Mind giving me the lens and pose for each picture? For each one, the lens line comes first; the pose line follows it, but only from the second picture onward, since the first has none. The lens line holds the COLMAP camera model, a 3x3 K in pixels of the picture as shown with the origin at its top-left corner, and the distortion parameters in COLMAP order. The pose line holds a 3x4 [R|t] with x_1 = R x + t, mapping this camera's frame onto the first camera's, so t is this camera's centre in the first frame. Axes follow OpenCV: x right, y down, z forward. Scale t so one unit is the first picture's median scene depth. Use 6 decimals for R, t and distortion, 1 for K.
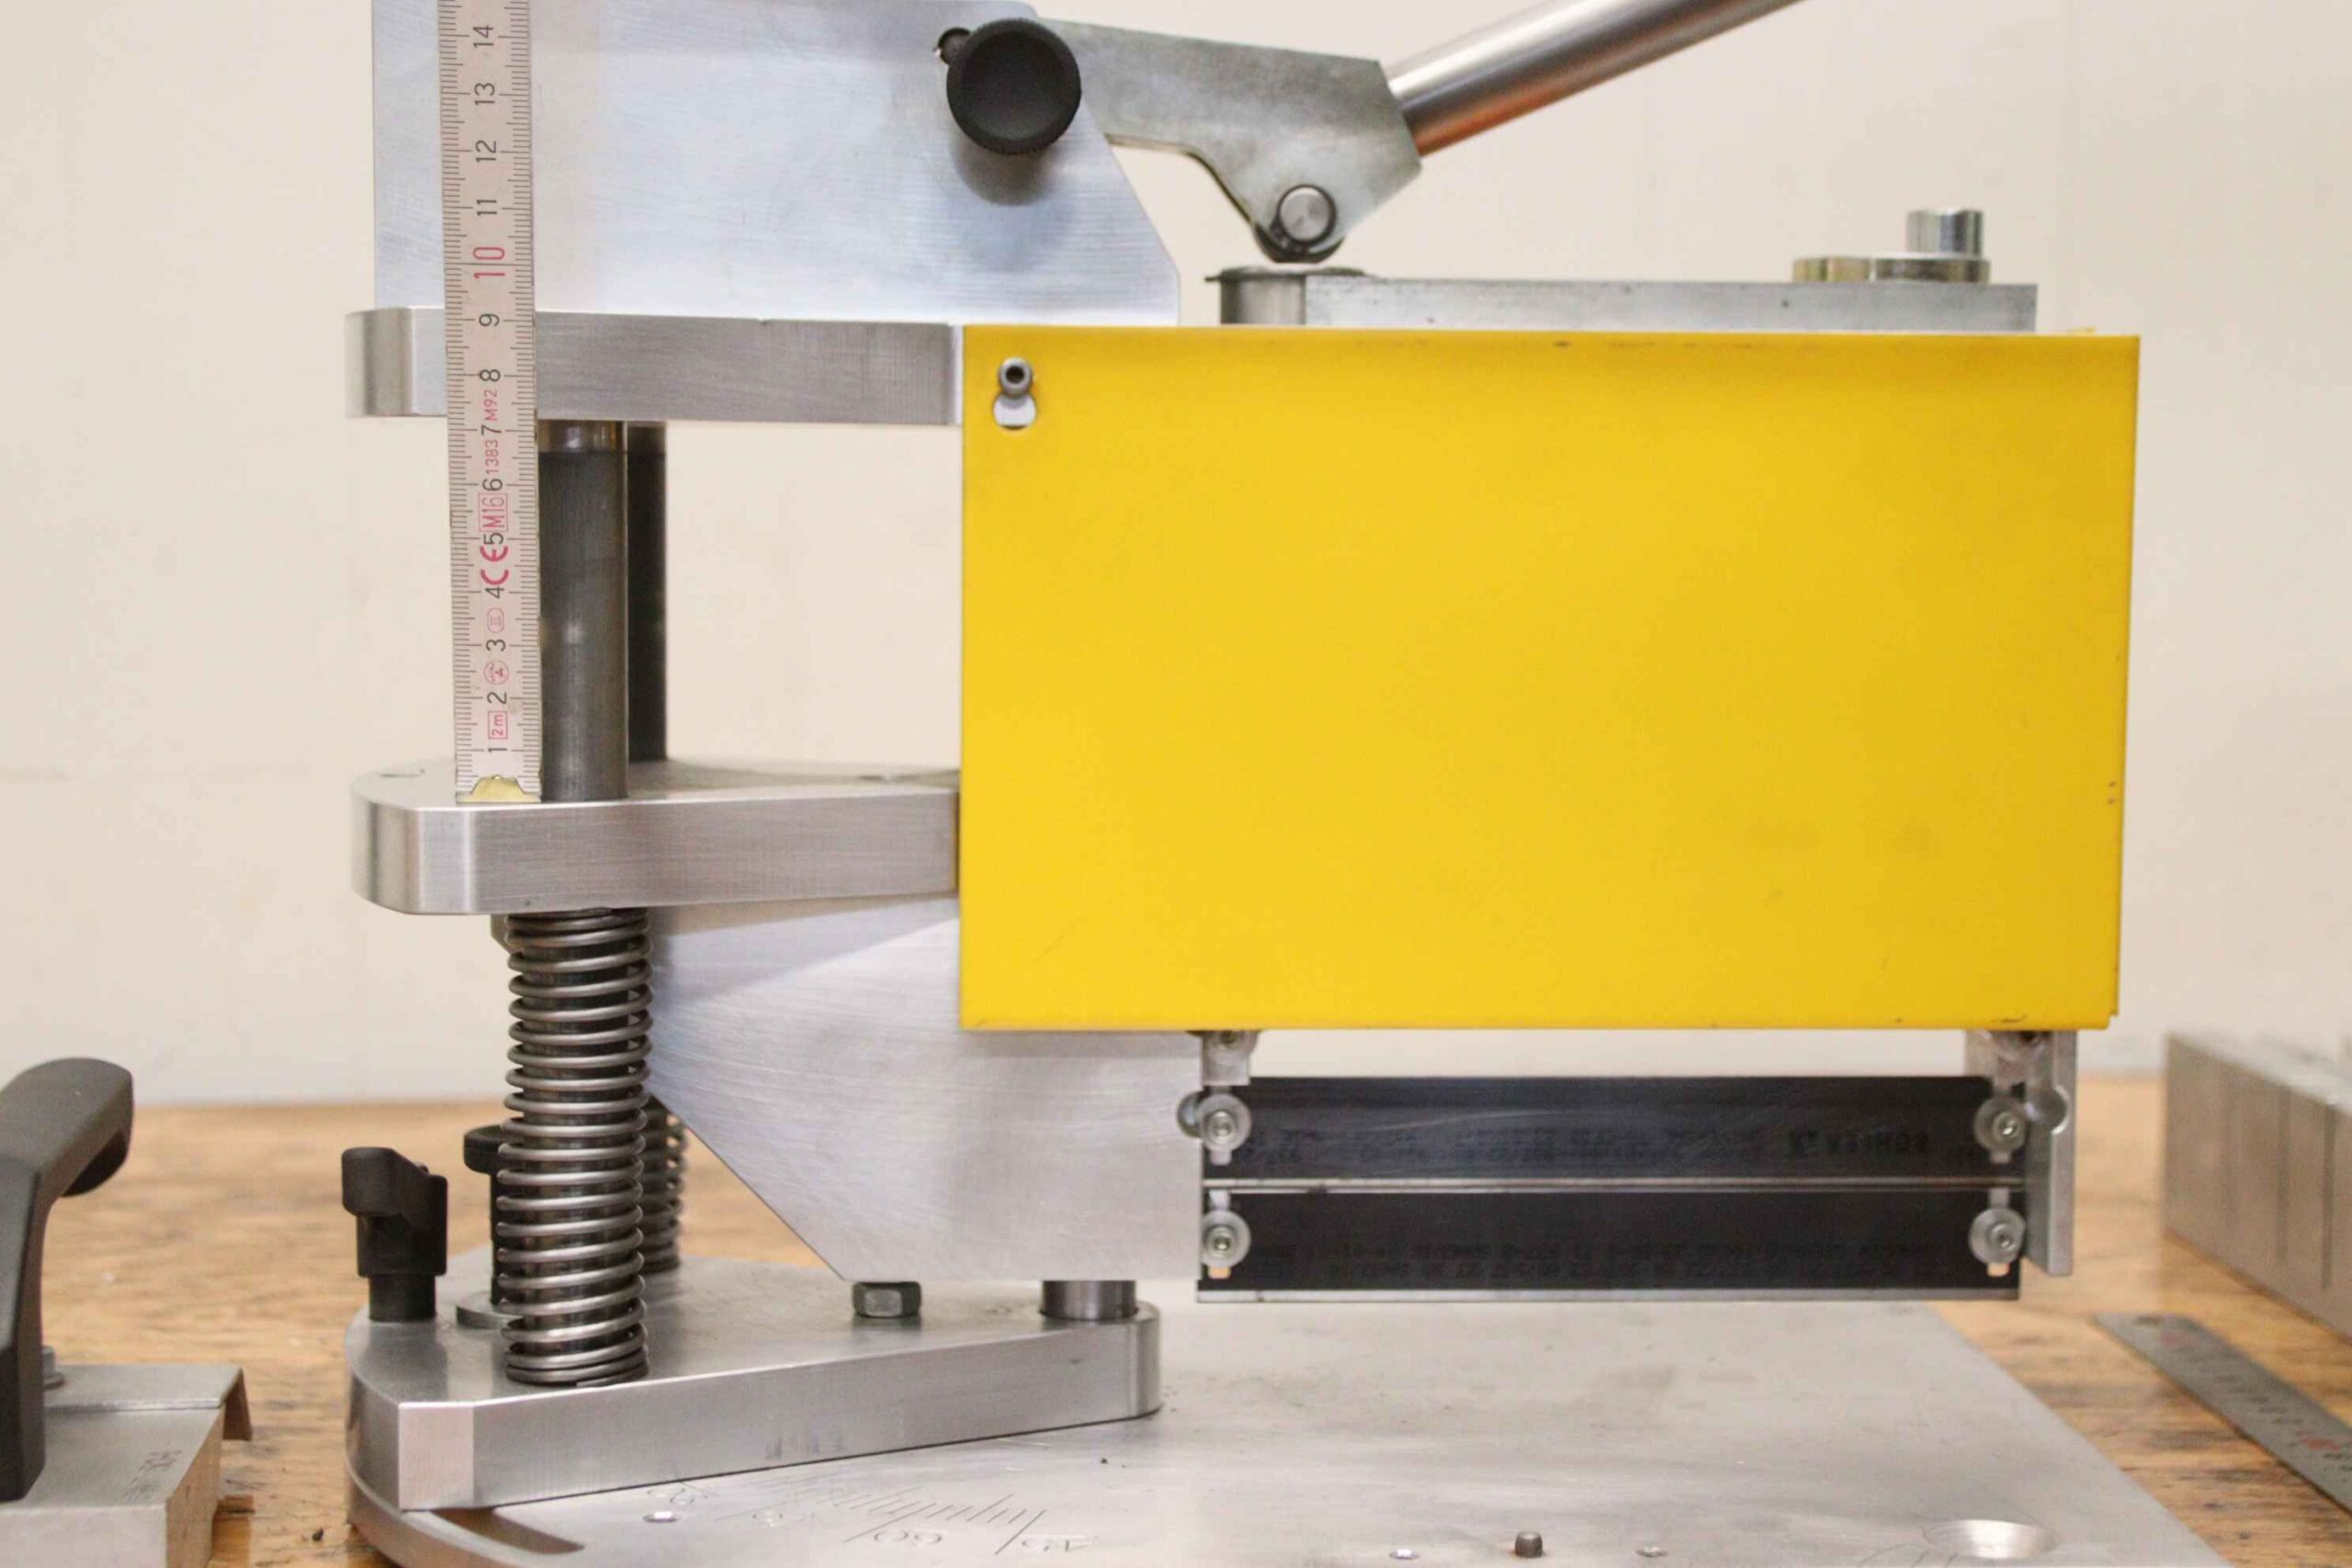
lens RADIAL K [[3606.6, 0, 1176.0], [0, 3606.6, 784.0], [0, 0, 1]] dist [0.039268, 0.076652]
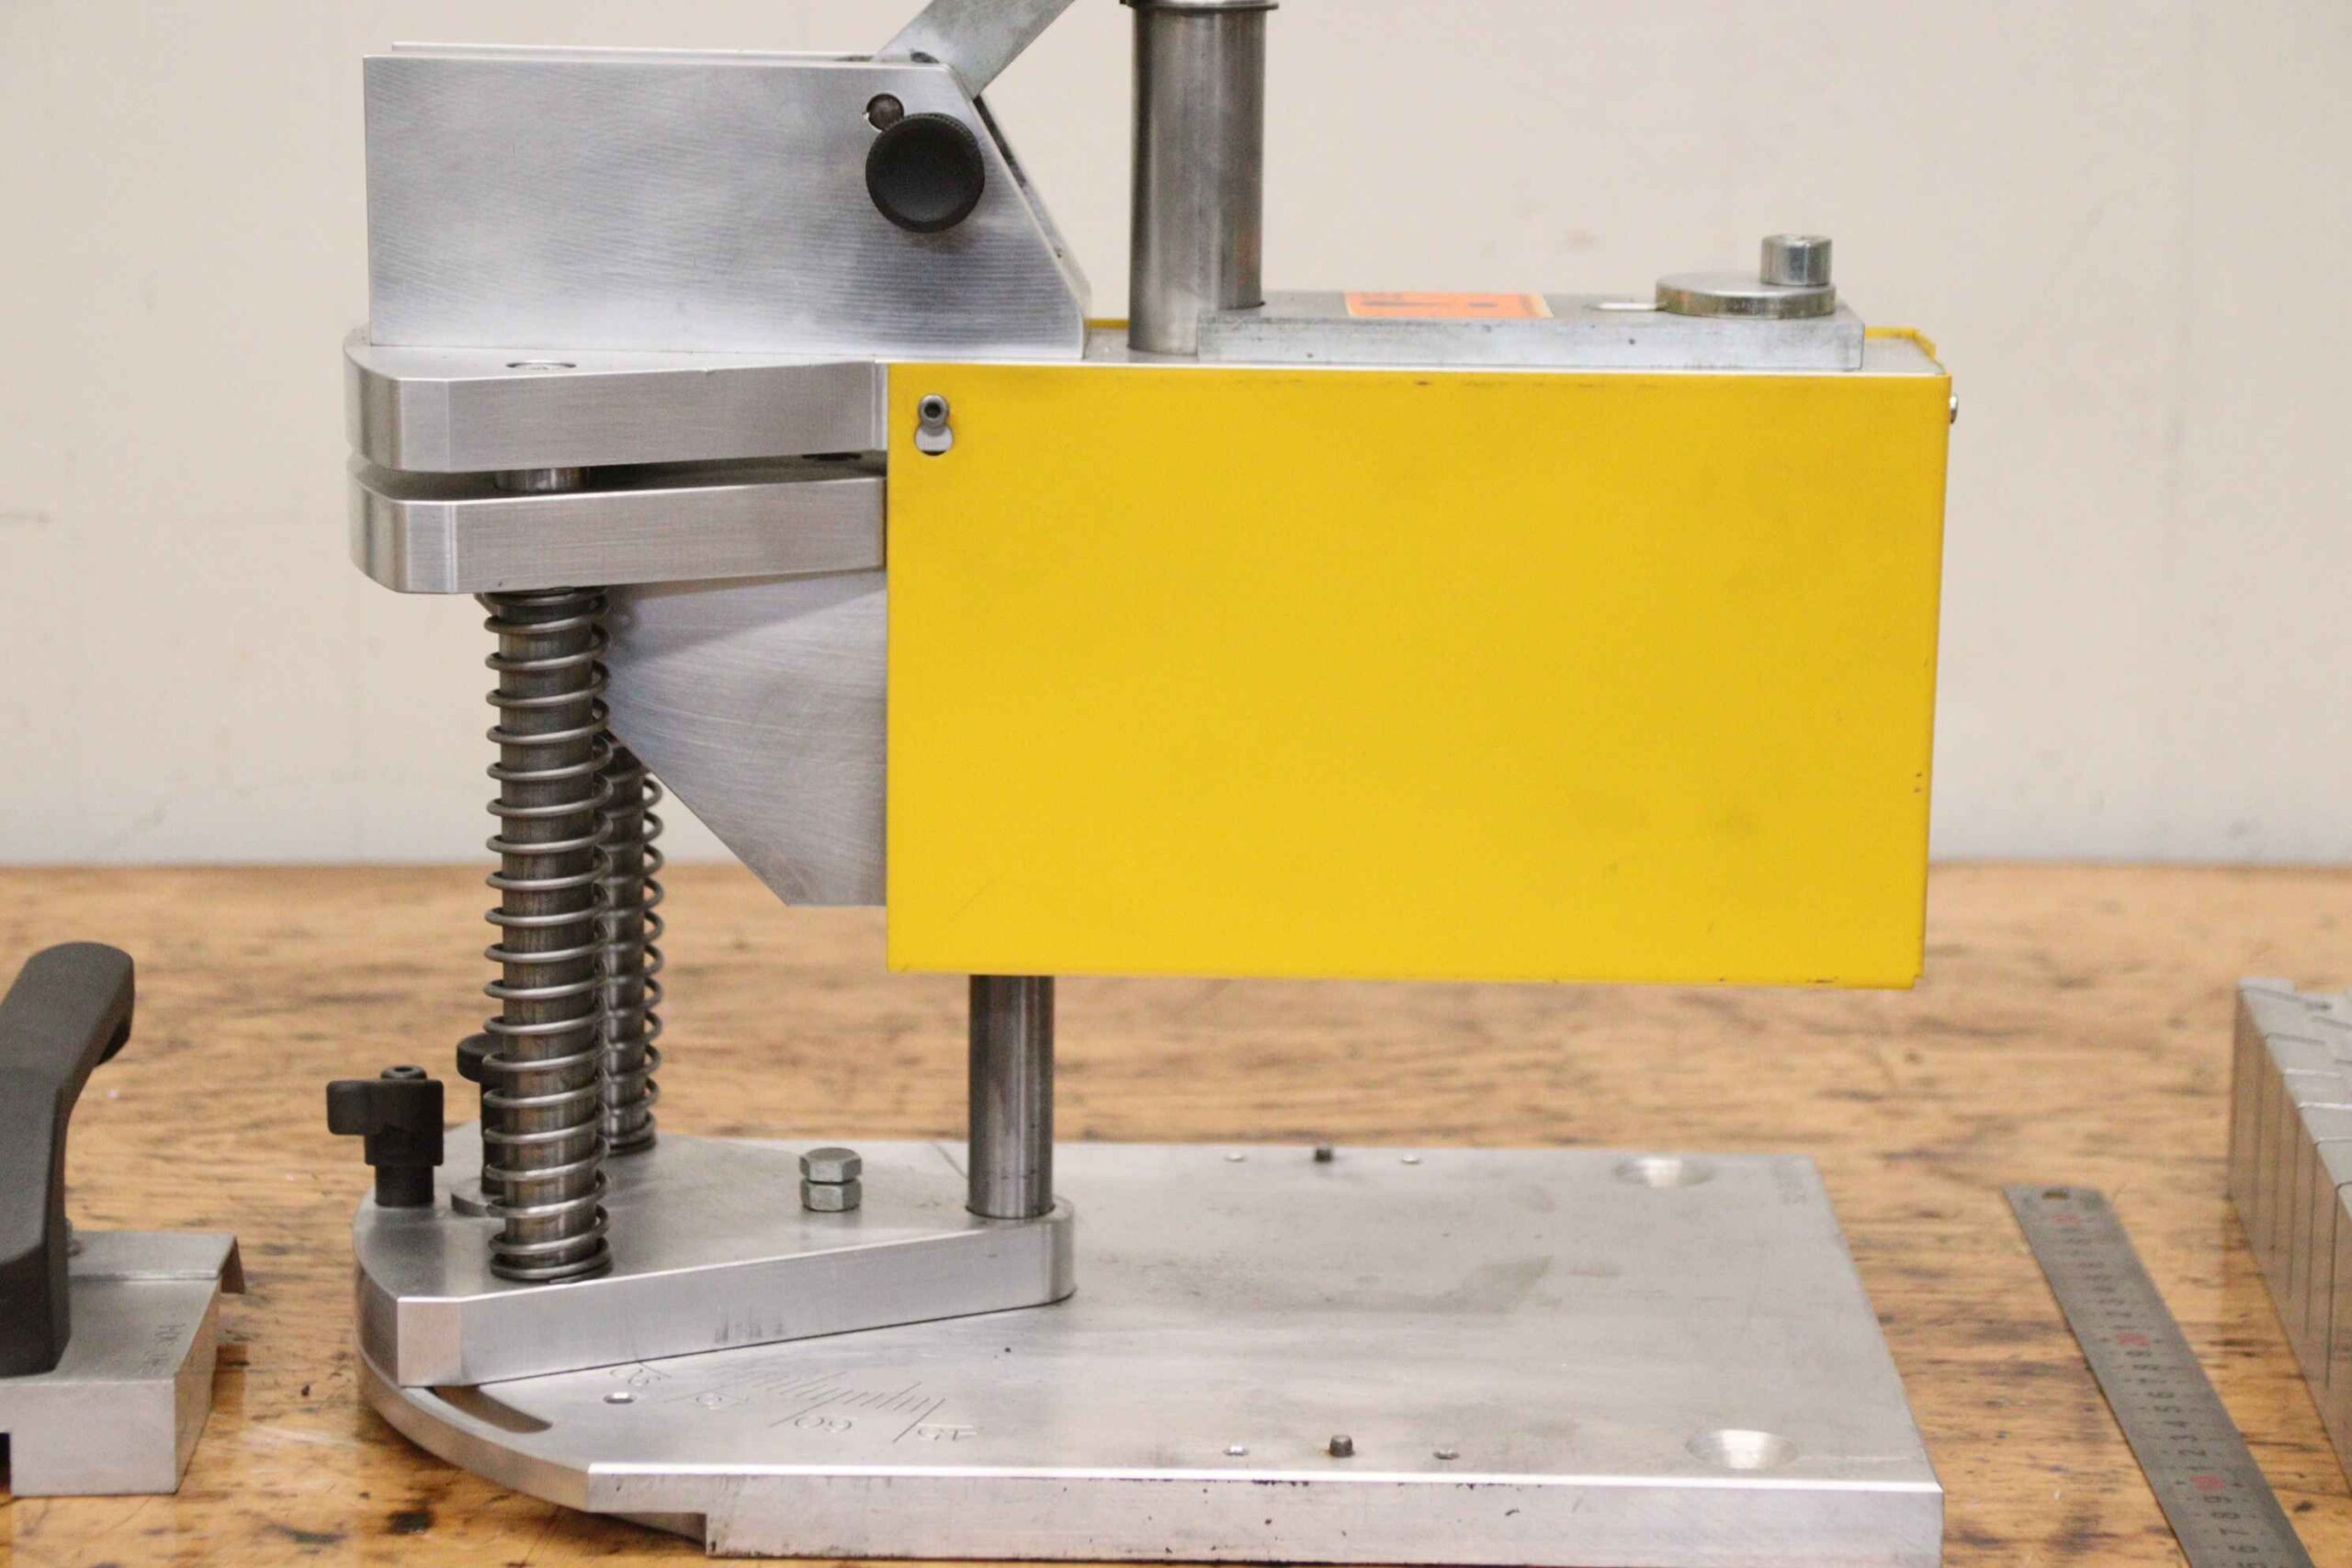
lens RADIAL K [[5367.5, 0, 1176.0], [0, 5367.5, 784.0], [0, 0, 1]] dist [0.328280, 0.253467]
pose [[0.997853, 0.019312, -0.062581, 0.134668], [-0.010619, 0.990599, 0.136382, -0.221032], [0.064627, -0.135425, 0.988678, -0.654590]]
